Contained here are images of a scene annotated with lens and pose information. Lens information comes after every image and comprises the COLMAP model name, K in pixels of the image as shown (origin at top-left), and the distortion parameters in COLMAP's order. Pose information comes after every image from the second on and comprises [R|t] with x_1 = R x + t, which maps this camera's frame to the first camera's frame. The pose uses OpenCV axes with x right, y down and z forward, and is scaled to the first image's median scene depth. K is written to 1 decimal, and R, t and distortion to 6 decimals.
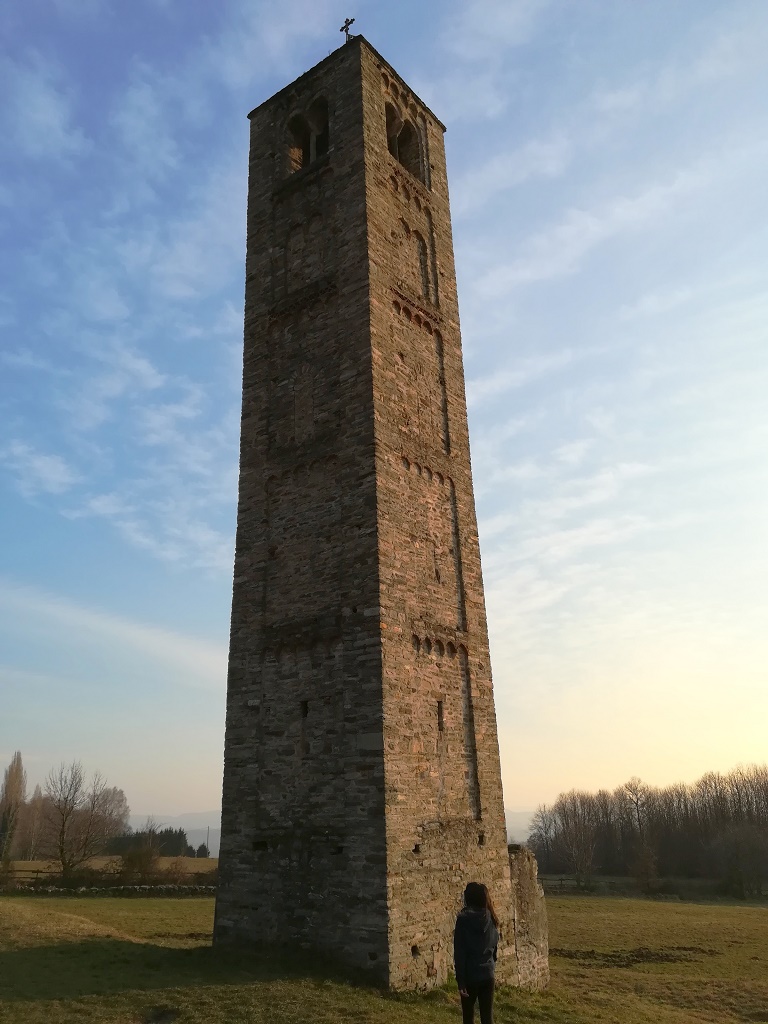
lens RADIAL K [[800.4, 0, 384.0], [0, 800.4, 512.0], [0, 0, 1]] dist [0.062281, -0.105521]
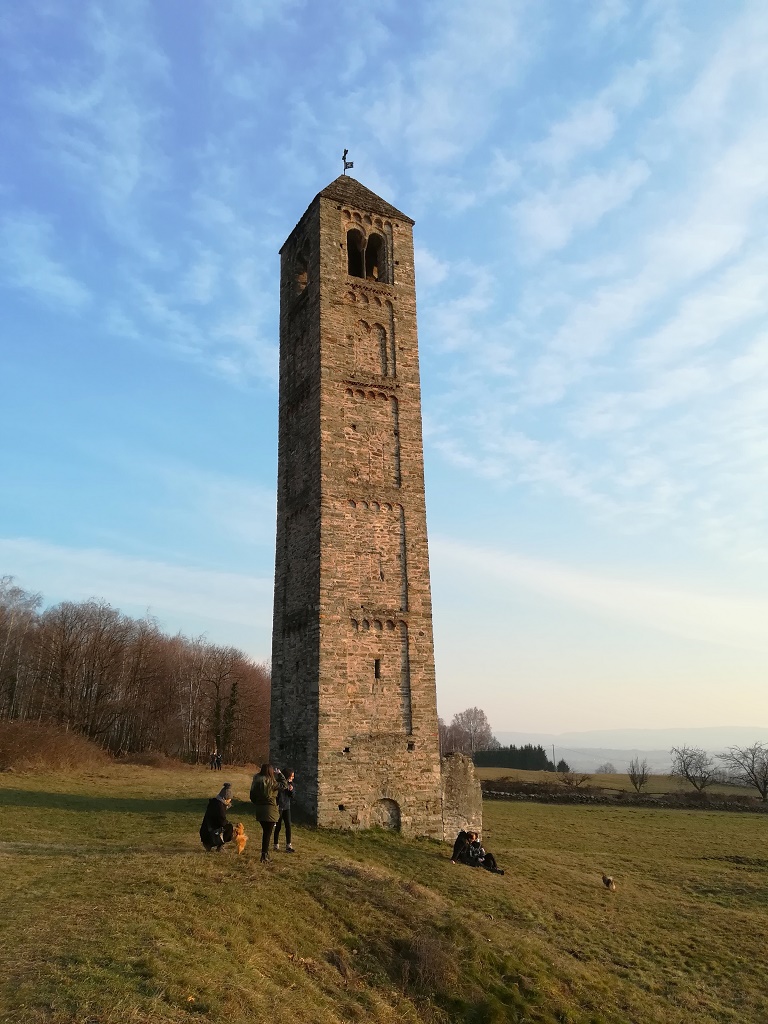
lens RADIAL K [[801.1, 0, 382.6], [0, 801.1, 514.5], [0, 0, 1]] dist [0.077261, -0.140737]
pose [[0.901868, -0.096292, -0.421144, 0.706200], [0.135220, 0.988779, 0.063491, -0.128313], [0.410305, -0.114208, 0.904769, -0.339280]]
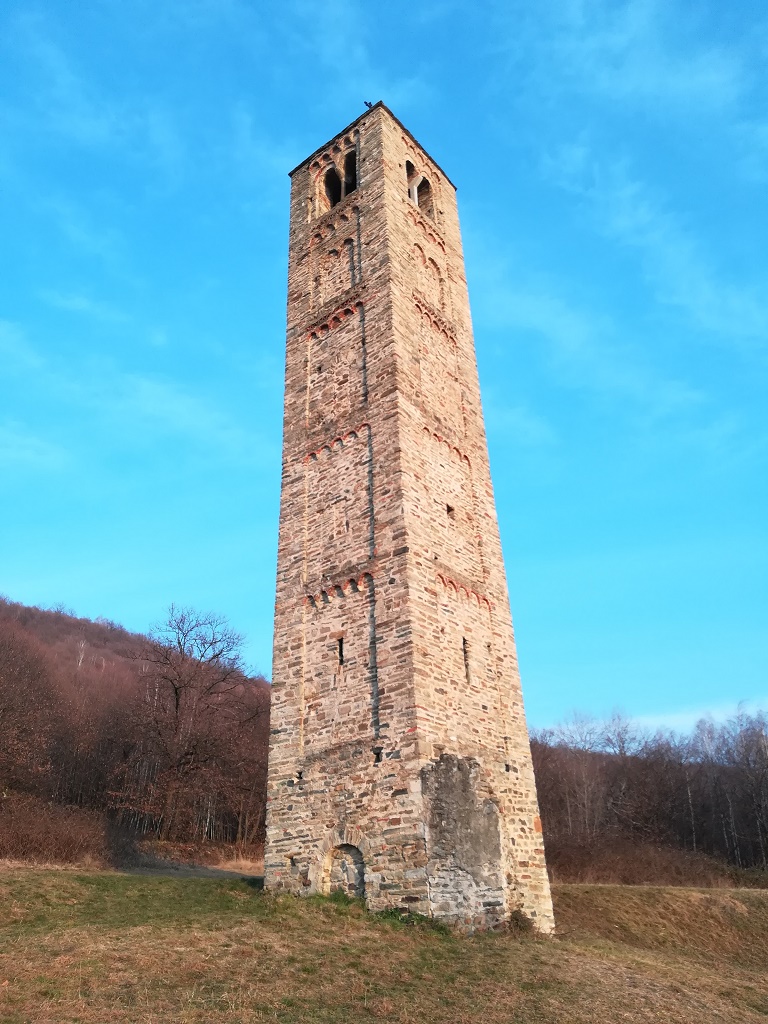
lens RADIAL K [[801.1, 0, 382.6], [0, 801.1, 514.5], [0, 0, 1]] dist [0.077261, -0.140737]
pose [[-0.033952, -0.444215, -0.895277, 1.016102], [0.367815, 0.827368, -0.424469, 0.532149], [0.929279, -0.343708, 0.135298, 0.900942]]
